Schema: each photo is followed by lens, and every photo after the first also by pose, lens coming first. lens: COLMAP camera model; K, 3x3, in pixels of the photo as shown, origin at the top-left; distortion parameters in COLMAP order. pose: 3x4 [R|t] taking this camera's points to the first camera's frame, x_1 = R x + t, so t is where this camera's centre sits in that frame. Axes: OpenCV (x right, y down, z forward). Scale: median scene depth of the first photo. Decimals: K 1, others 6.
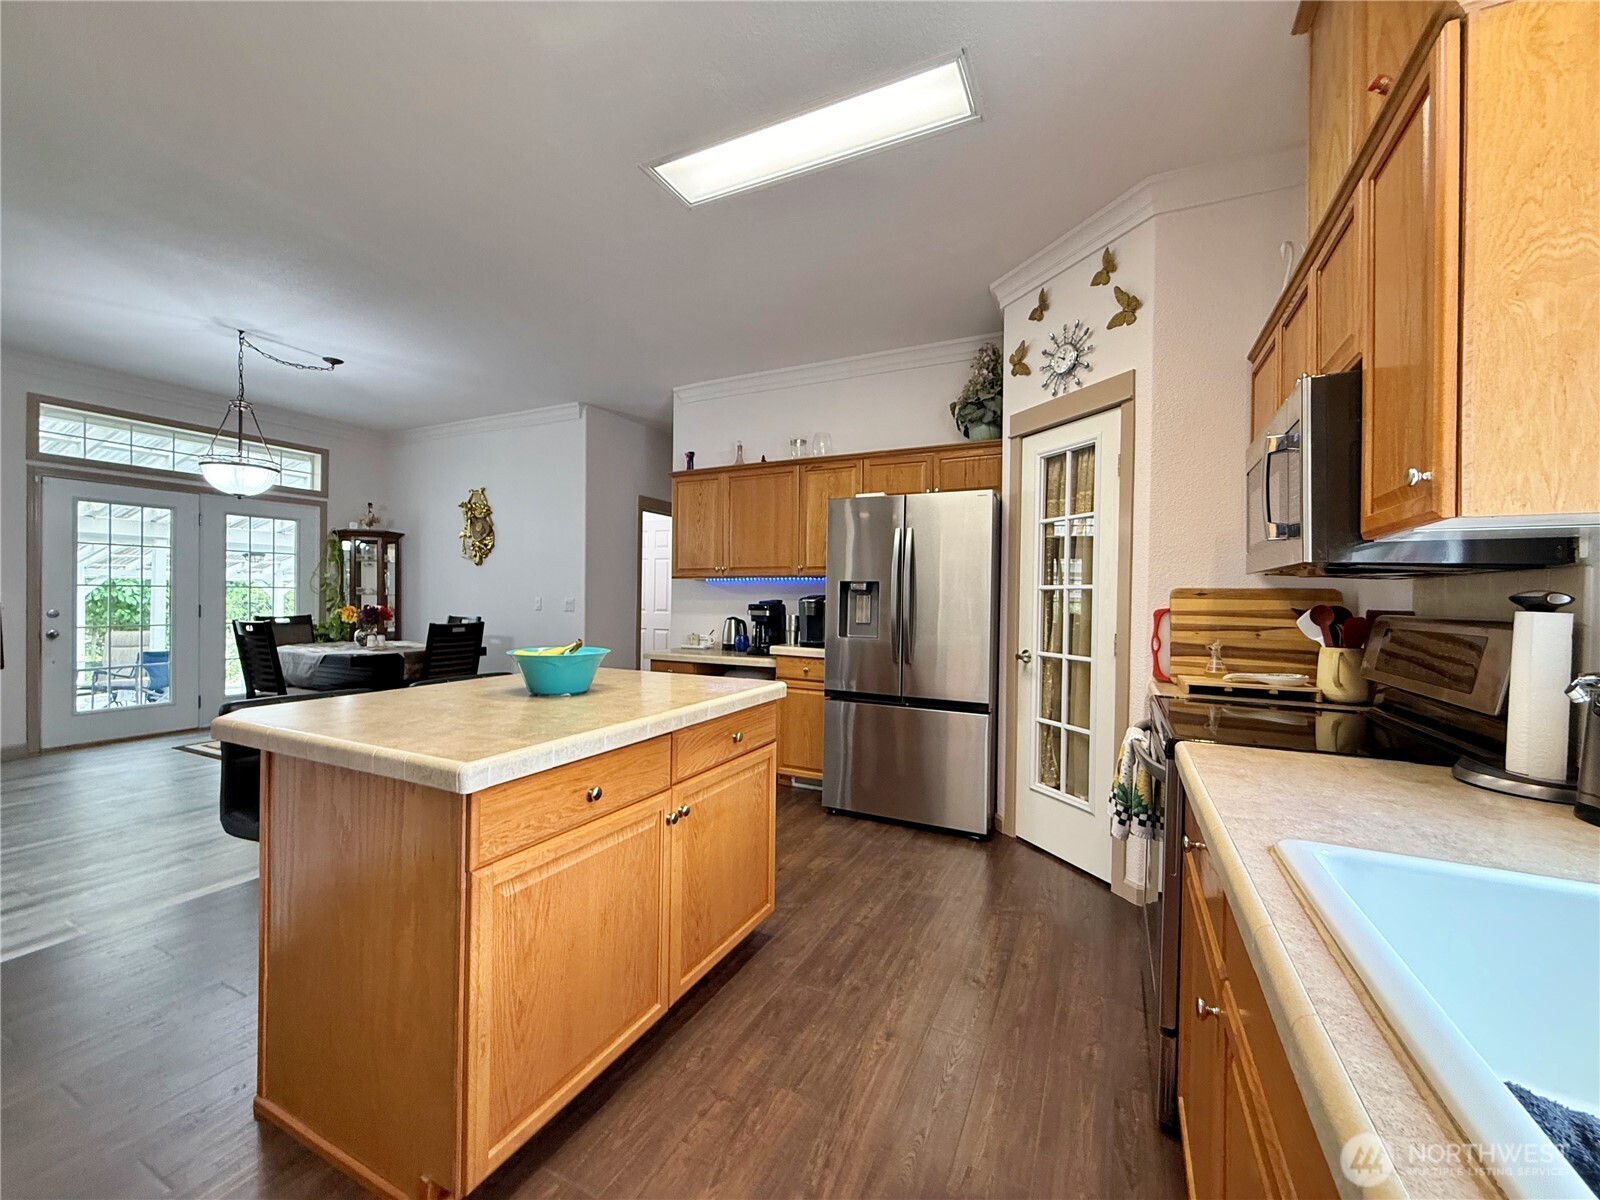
lens RADIAL K [[641.4, 0, 794.8], [0, 641.4, 605.5], [0, 0, 1]] dist [-0.001245, 0.001605]
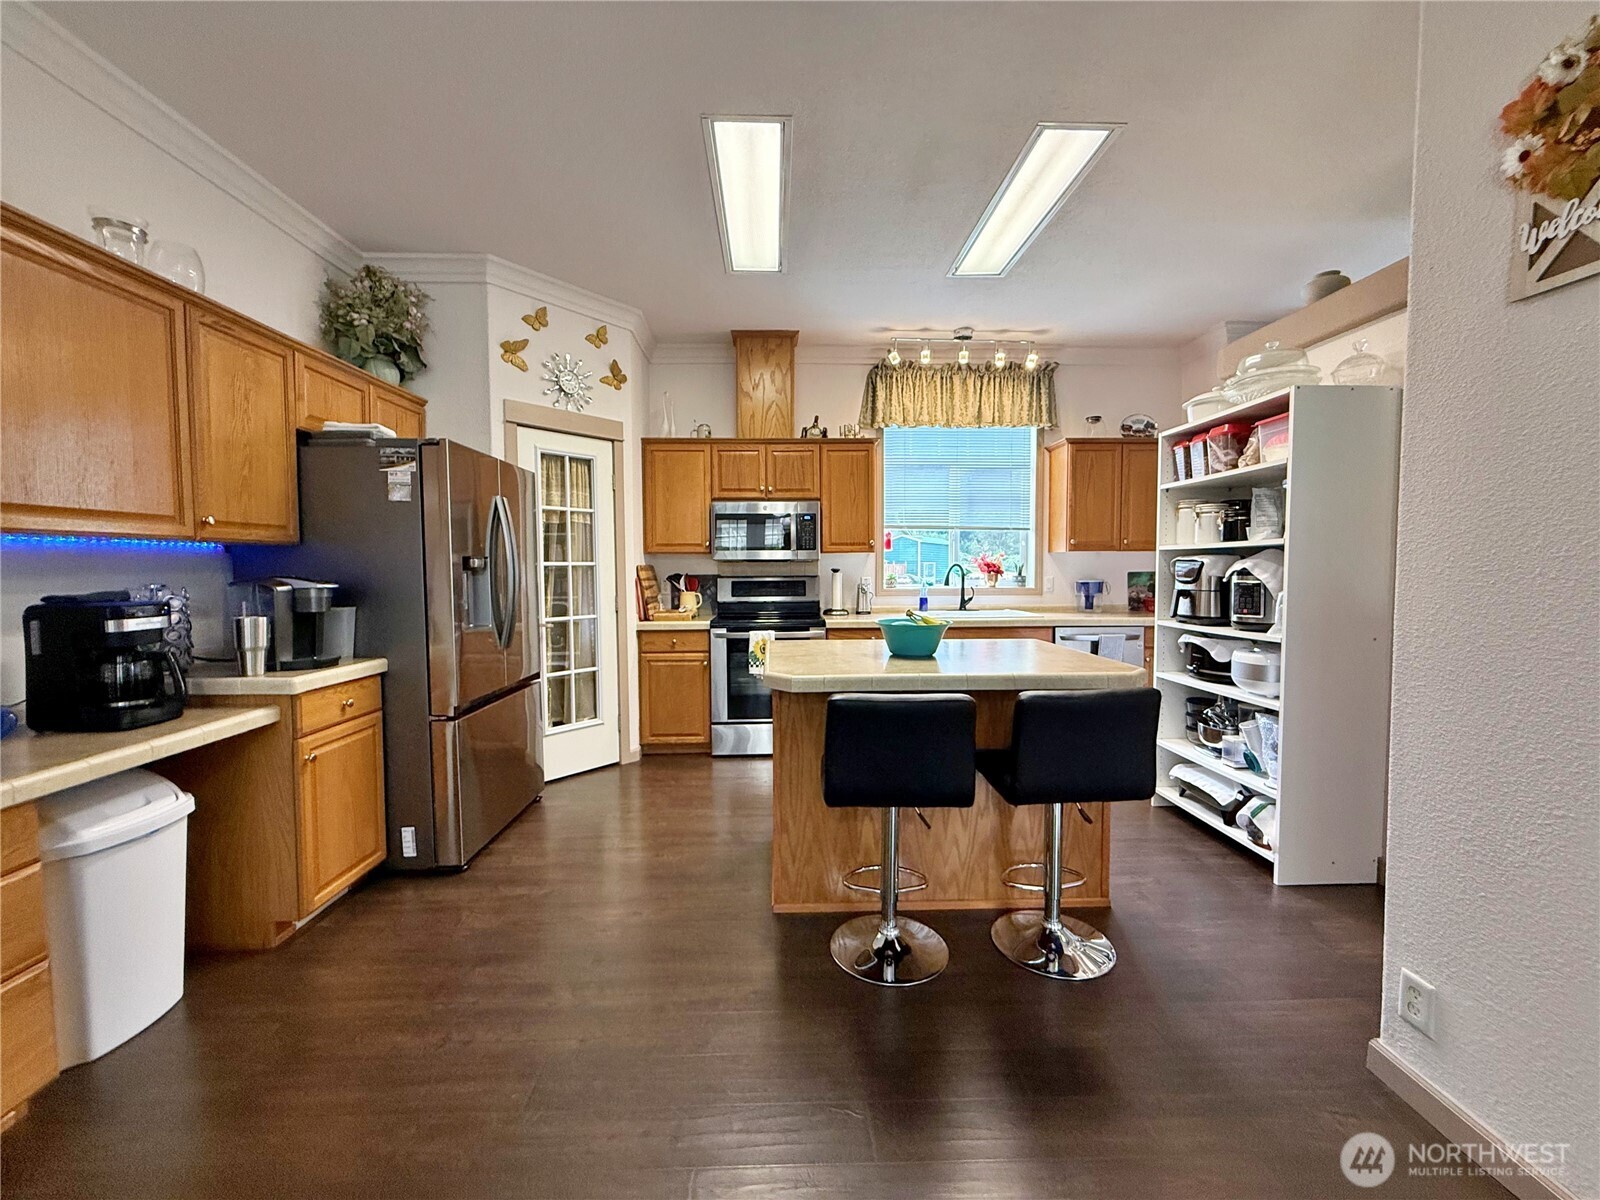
lens RADIAL K [[641.4, 0, 796.1], [0, 641.4, 603.7], [0, 0, 1]] dist [-0.001245, 0.001605]
pose [[-0.469080, -0.070065, 0.880372, -0.834034], [0.000489, 0.996827, 0.079594, -0.046665], [-0.883156, 0.037767, -0.467557, 1.090547]]
